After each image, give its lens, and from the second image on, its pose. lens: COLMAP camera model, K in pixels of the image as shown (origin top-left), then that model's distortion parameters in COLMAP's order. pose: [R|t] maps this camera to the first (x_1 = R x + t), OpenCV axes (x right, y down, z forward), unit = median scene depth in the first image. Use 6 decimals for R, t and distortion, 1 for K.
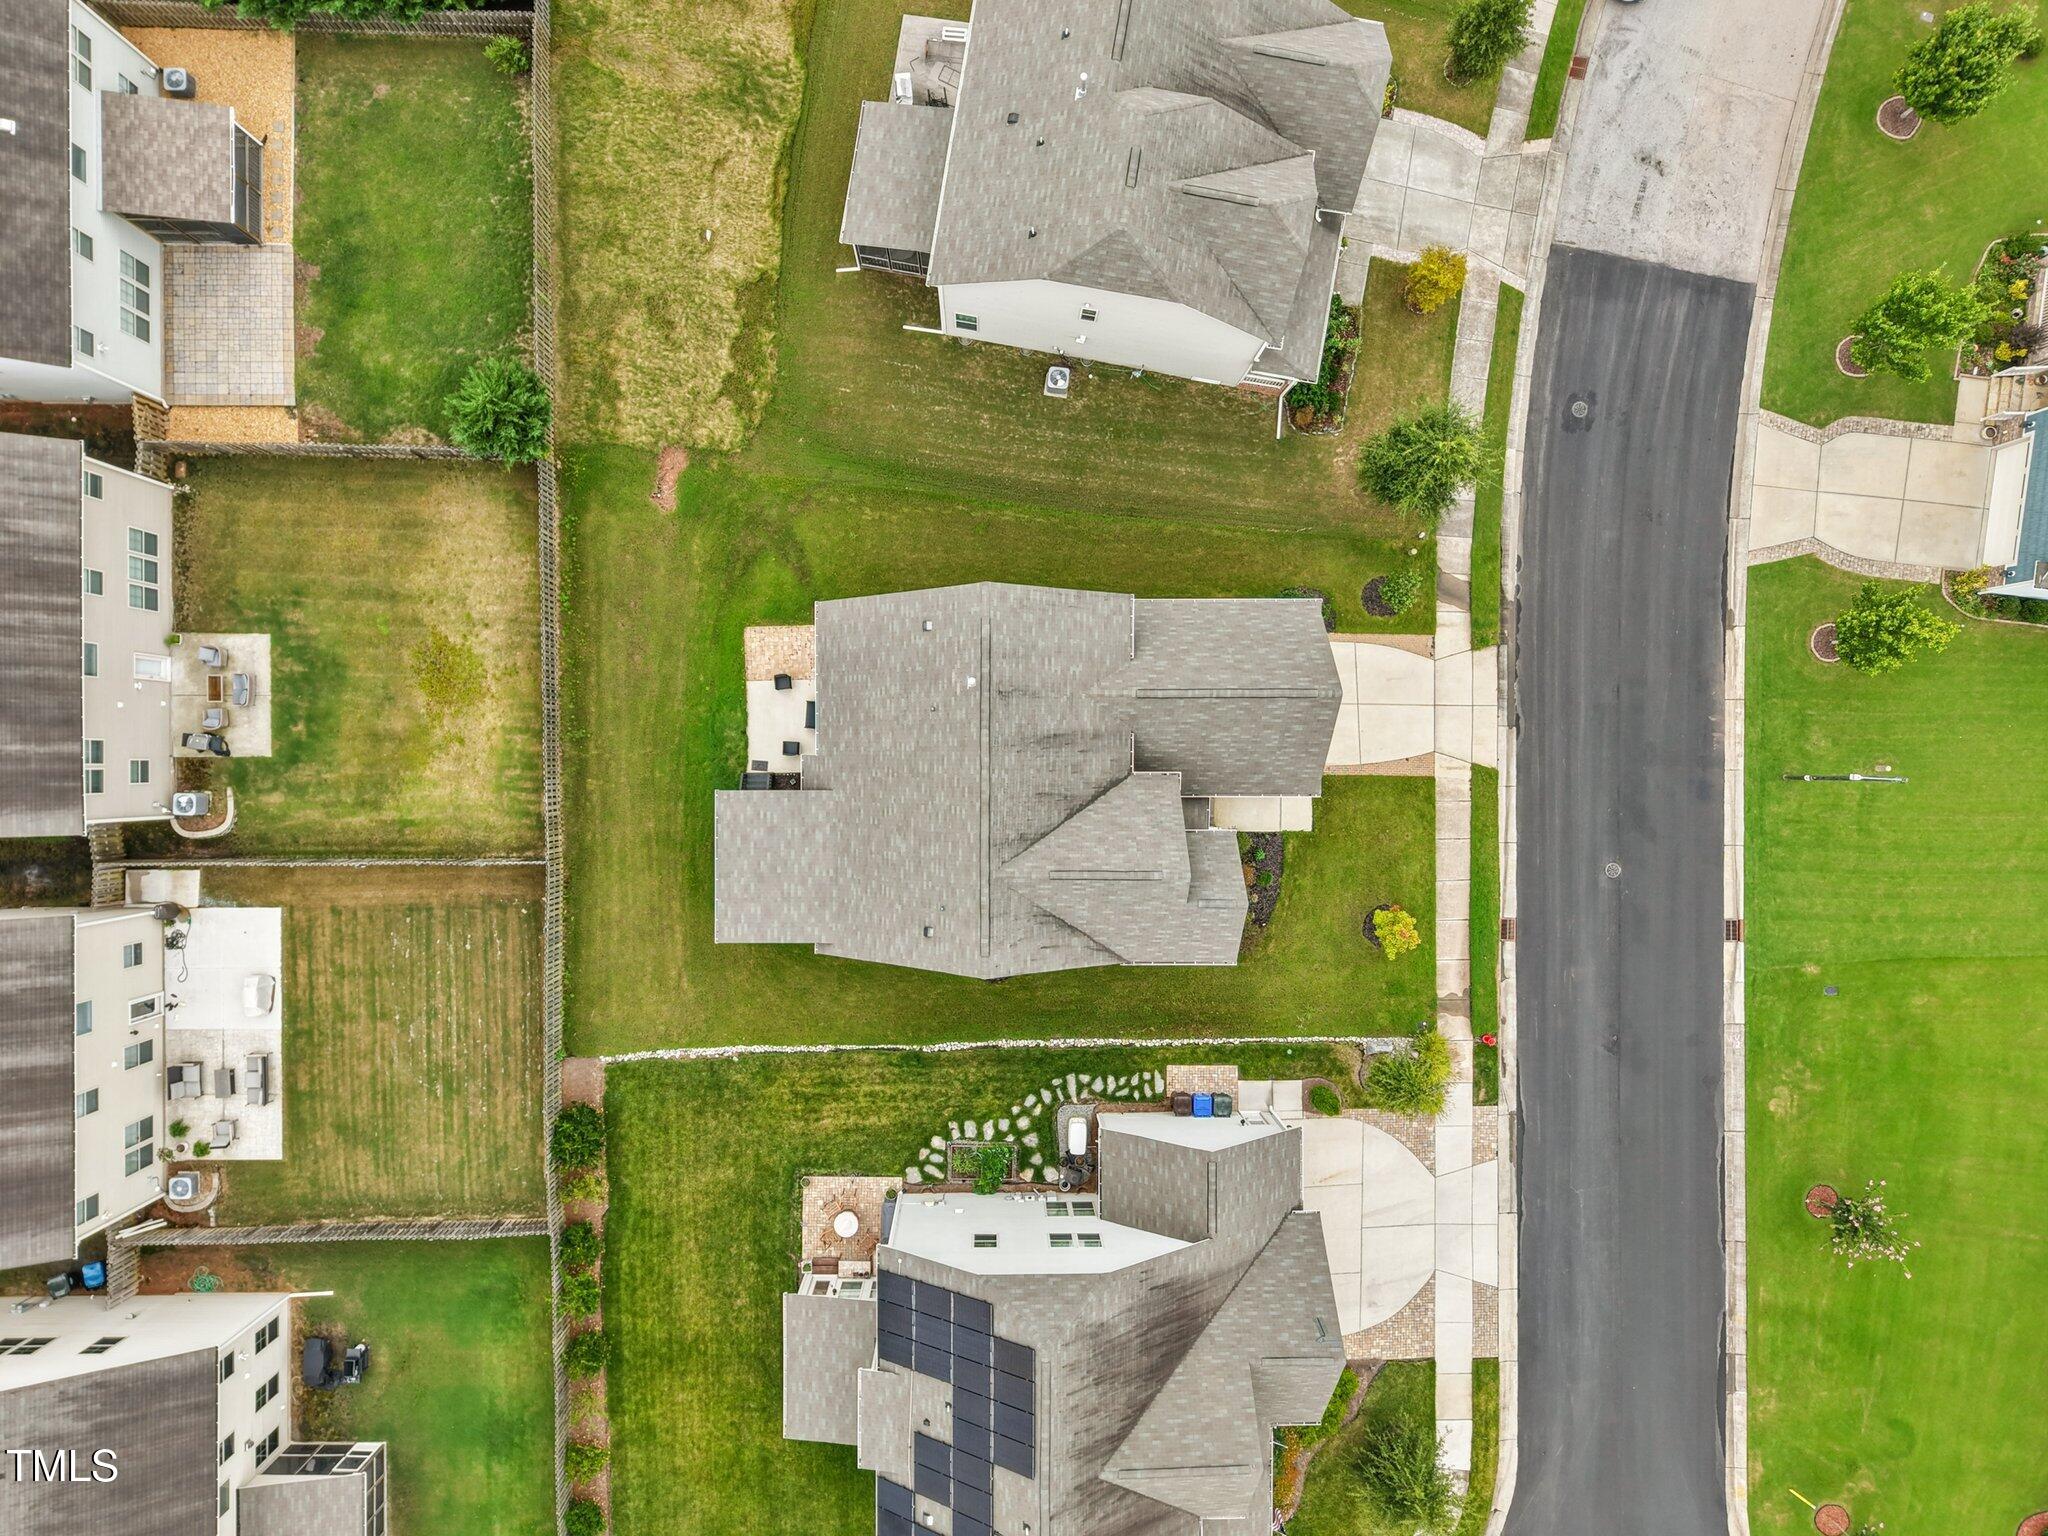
lens RADIAL K [[1380.1, 0, 1020.6], [0, 1380.1, 778.0], [0, 0, 1]] dist [0.016121, -0.018998]
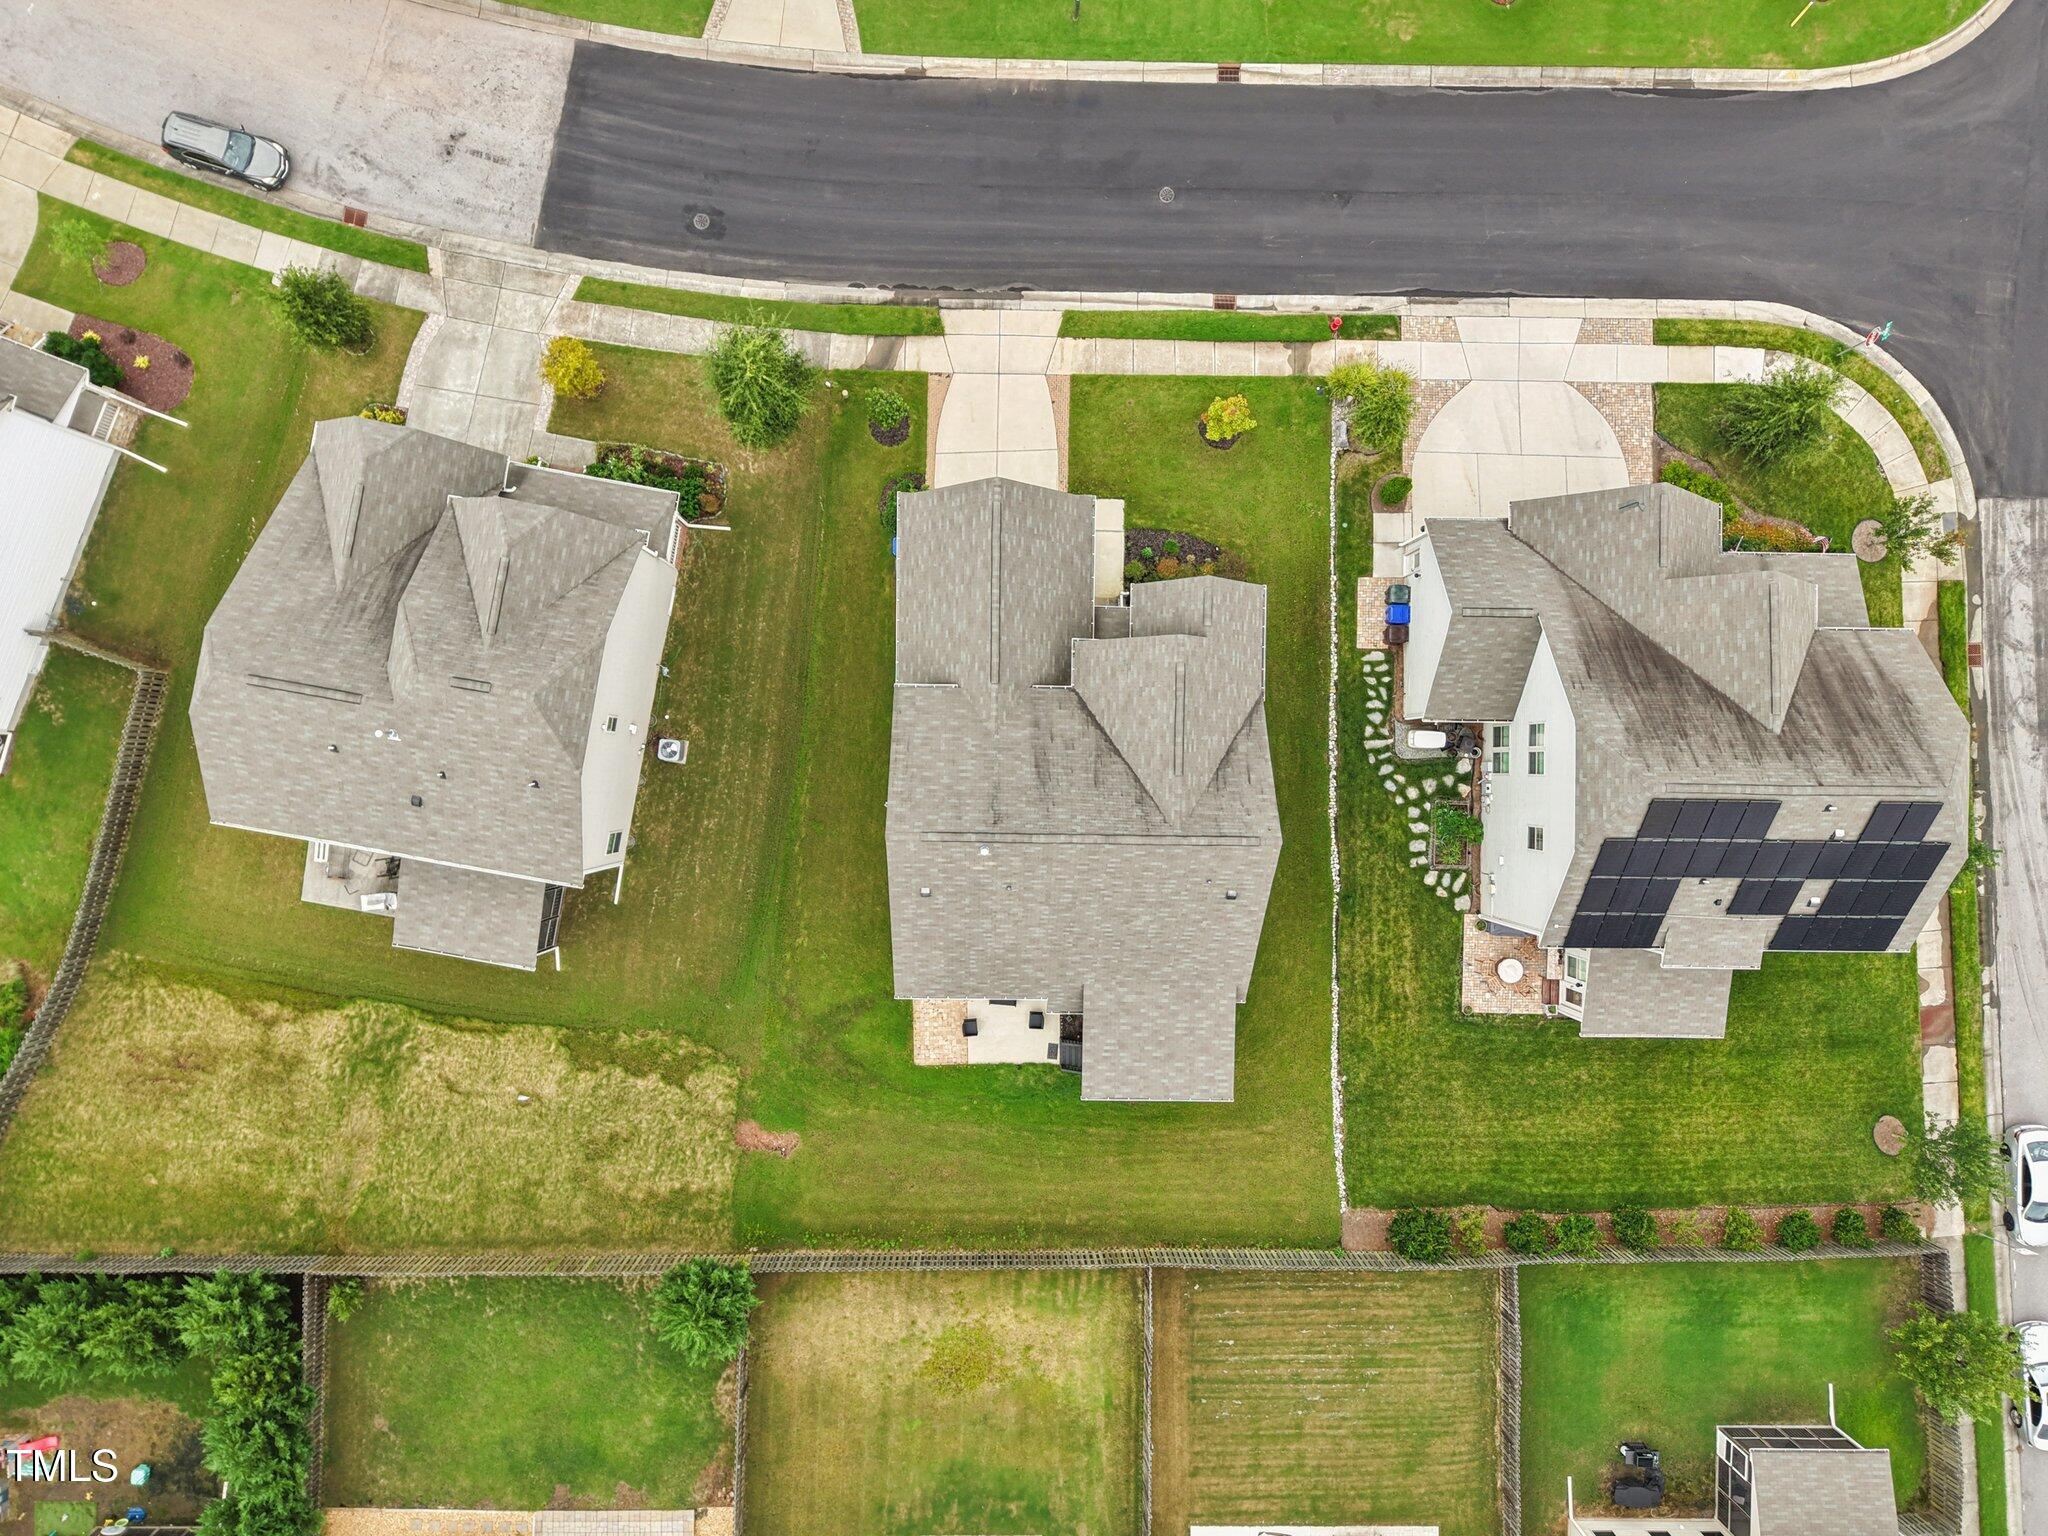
lens RADIAL K [[1380.1, 0, 1020.6], [0, 1380.1, 762.7], [0, 0, 1]] dist [0.016121, -0.018998]
pose [[0.011875, -0.999752, -0.018845, 0.040176], [0.999878, 0.011680, 0.010417, -0.045994], [-0.010194, -0.018967, 0.999768, 0.000091]]
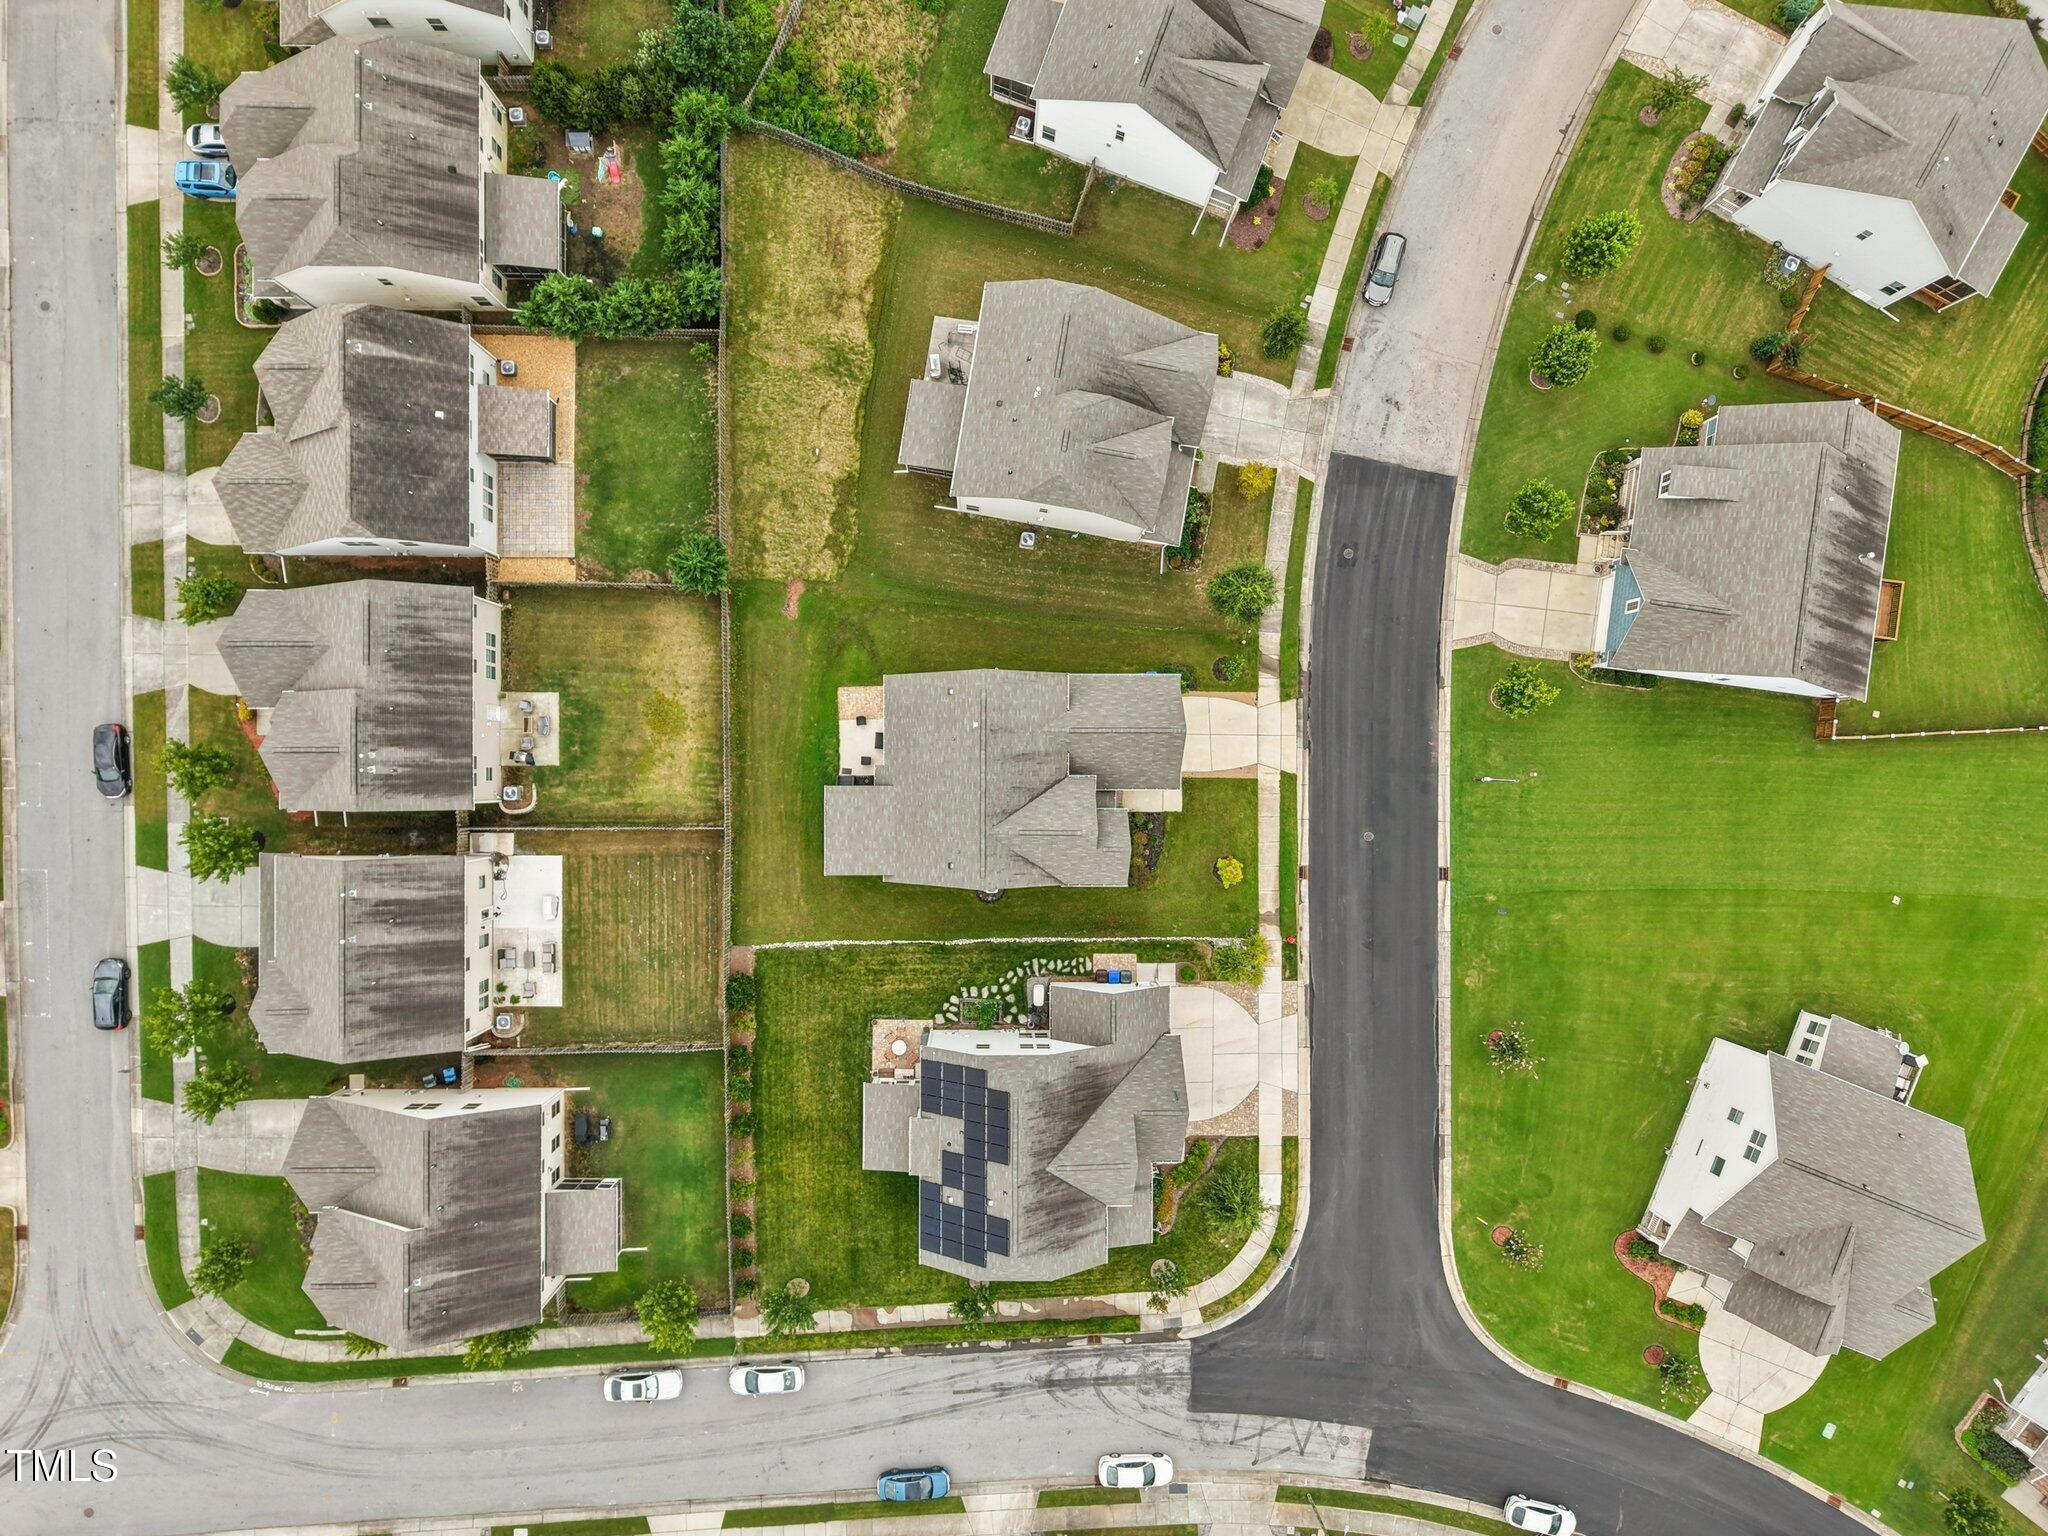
lens RADIAL K [[1380.1, 0, 1018.2], [0, 1380.1, 774.5], [0, 0, 1]] dist [0.016121, -0.018998]
pose [[0.999998, 0.001874, -0.000715, 0.017450], [-0.001878, 0.999983, -0.005582, 0.003875], [0.000705, 0.005584, 0.999984, -0.656271]]
